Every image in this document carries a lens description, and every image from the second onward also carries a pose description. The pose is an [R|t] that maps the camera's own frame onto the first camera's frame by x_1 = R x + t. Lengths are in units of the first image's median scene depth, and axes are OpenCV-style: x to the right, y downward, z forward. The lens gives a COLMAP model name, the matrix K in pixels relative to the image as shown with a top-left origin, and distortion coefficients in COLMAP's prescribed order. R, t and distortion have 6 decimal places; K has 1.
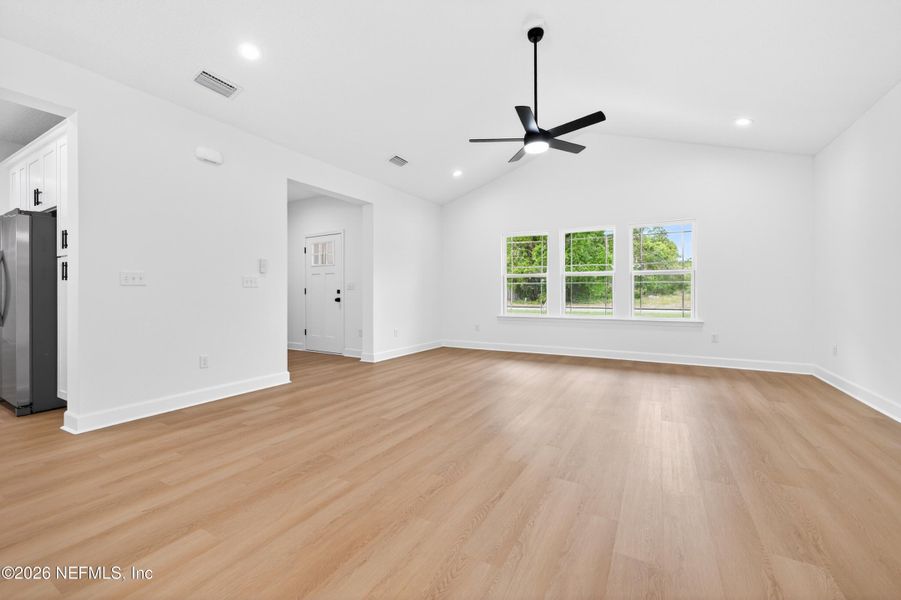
lens RADIAL K [[361.6, 0, 468.1], [0, 361.6, 297.4], [0, 0, 1]] dist [-0.000142, 0.000082]
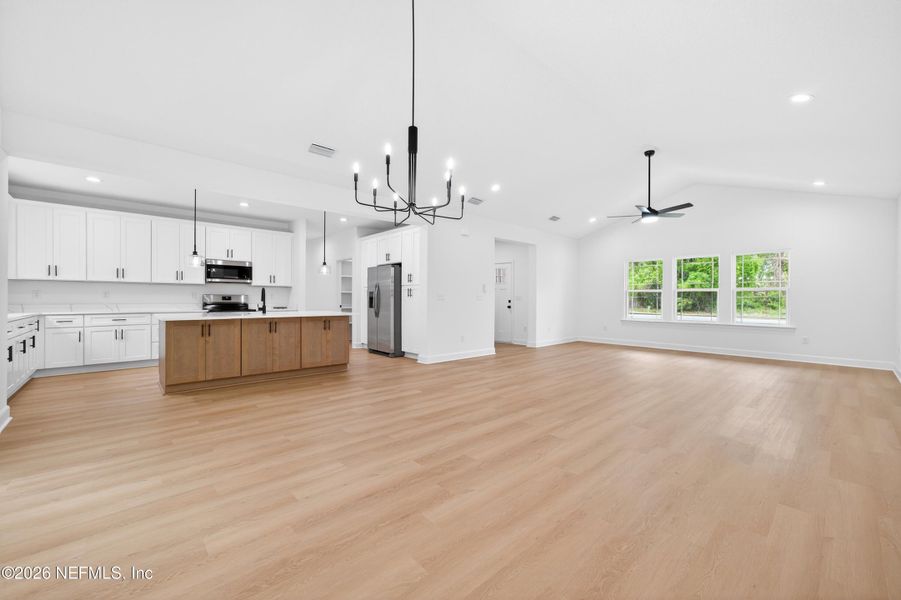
lens RADIAL K [[361.6, 0, 468.1], [0, 361.6, 297.4], [0, 0, 1]] dist [-0.000142, 0.000082]
pose [[0.952831, 0.004668, -0.303465, -0.068305], [-0.009842, 0.999831, -0.015523, -0.008307], [0.303342, 0.017778, 0.952716, -0.552517]]
